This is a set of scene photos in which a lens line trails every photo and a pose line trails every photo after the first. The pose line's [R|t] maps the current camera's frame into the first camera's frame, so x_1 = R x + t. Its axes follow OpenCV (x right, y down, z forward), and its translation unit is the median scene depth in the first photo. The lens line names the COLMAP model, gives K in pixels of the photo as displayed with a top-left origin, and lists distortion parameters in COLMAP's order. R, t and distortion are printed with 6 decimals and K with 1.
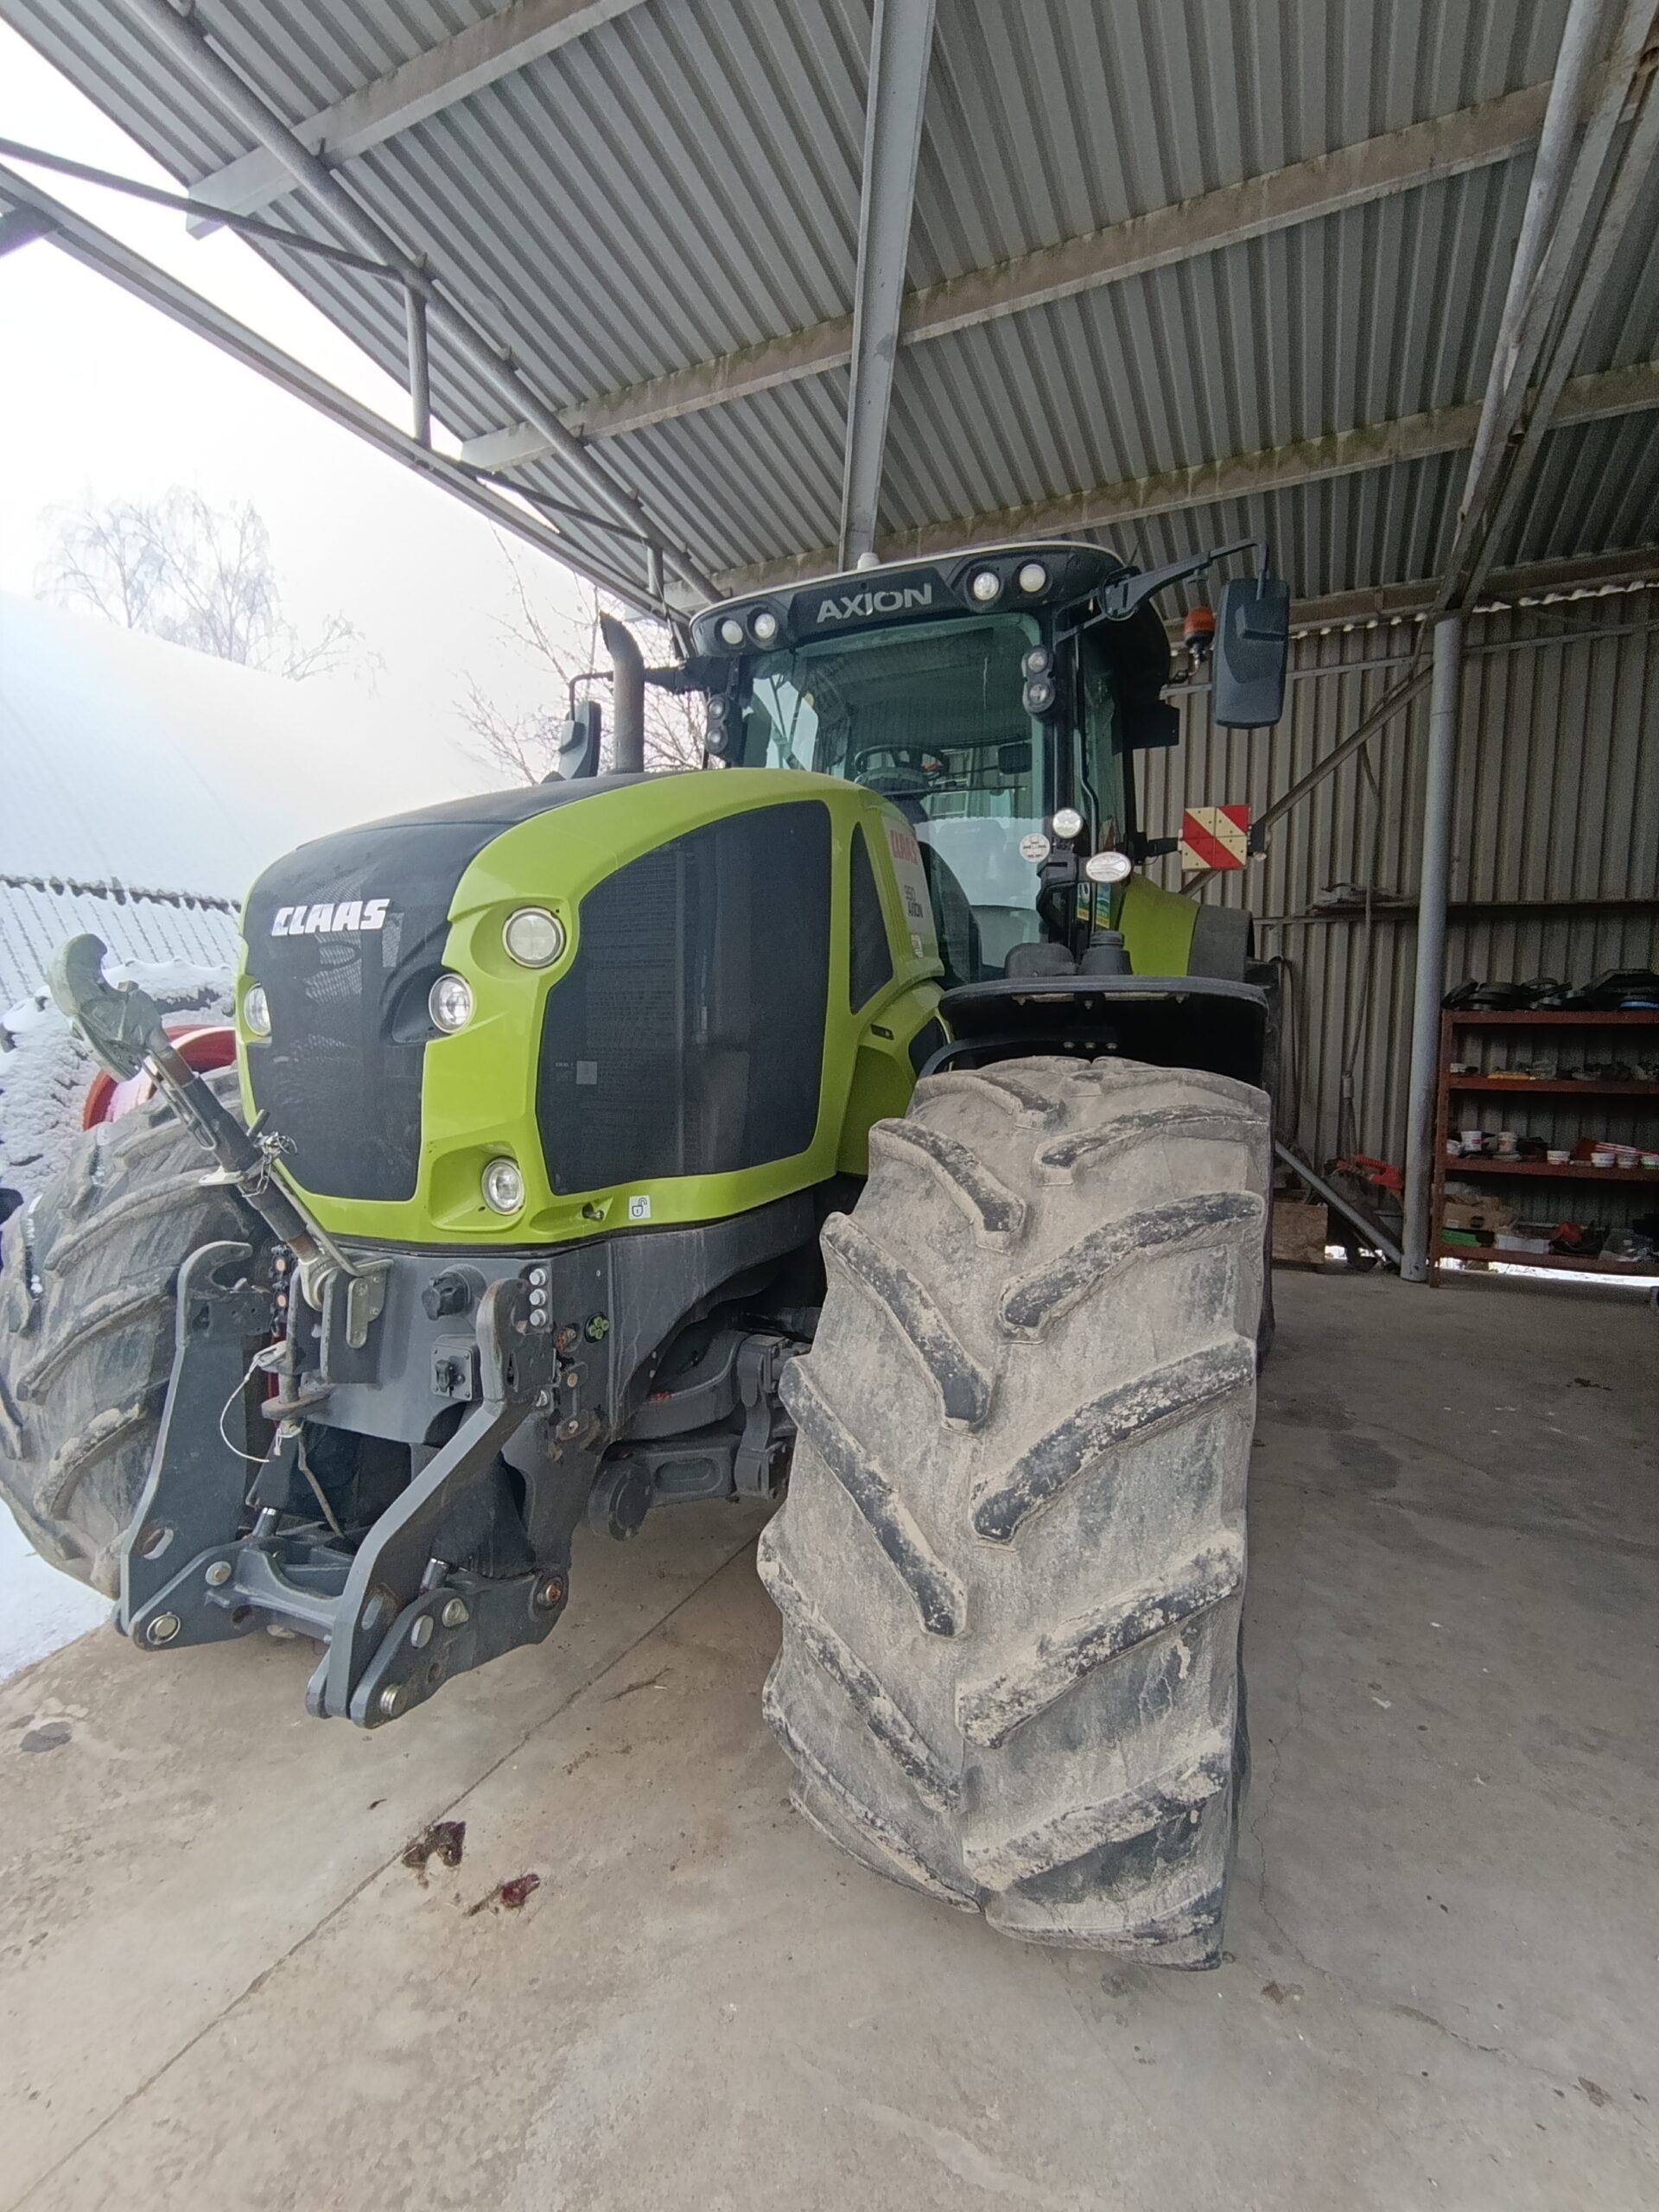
lens RADIAL K [[1006.3, 0, 842.2], [0, 1006.3, 1112.5], [0, 0, 1]] dist [-0.039257, 0.030222]
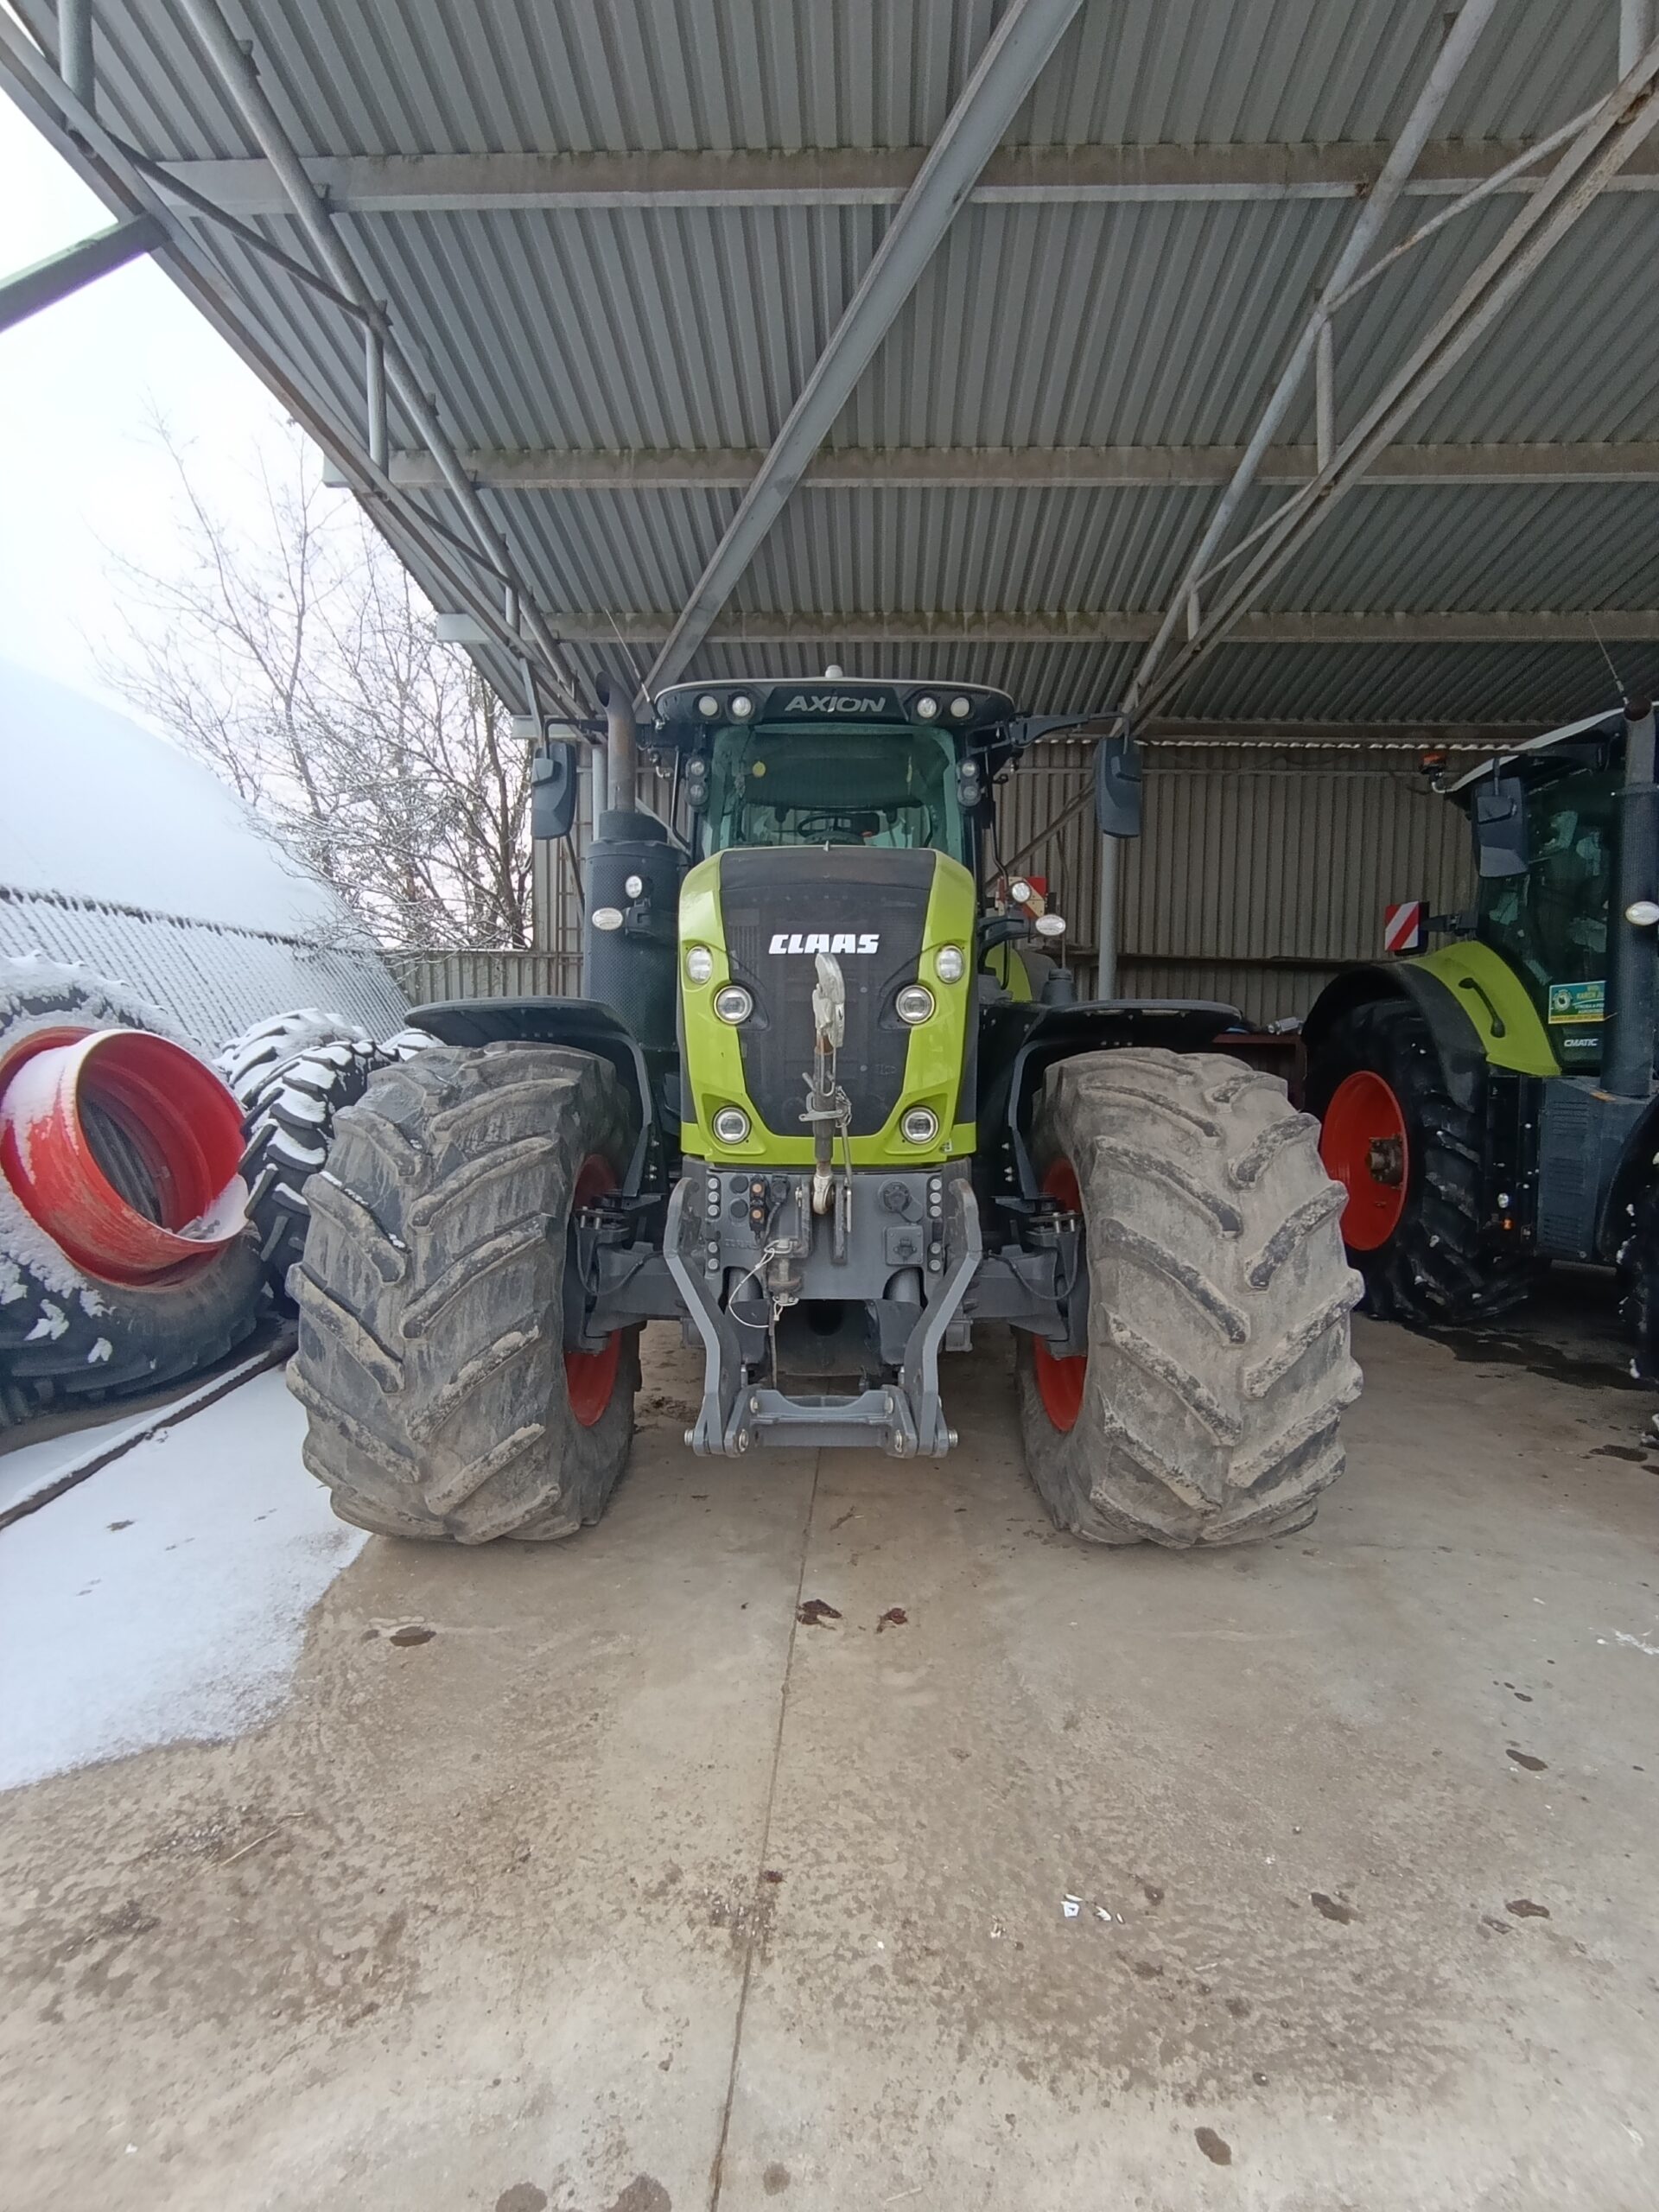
lens RADIAL K [[1006.3, 0, 842.2], [0, 1006.3, 1112.5], [0, 0, 1]] dist [-0.039257, 0.030222]
pose [[0.914248, -0.017551, 0.404775, -0.845074], [0.027319, 0.999458, -0.018370, 0.063050], [-0.404233, 0.027852, 0.914232, -0.278211]]
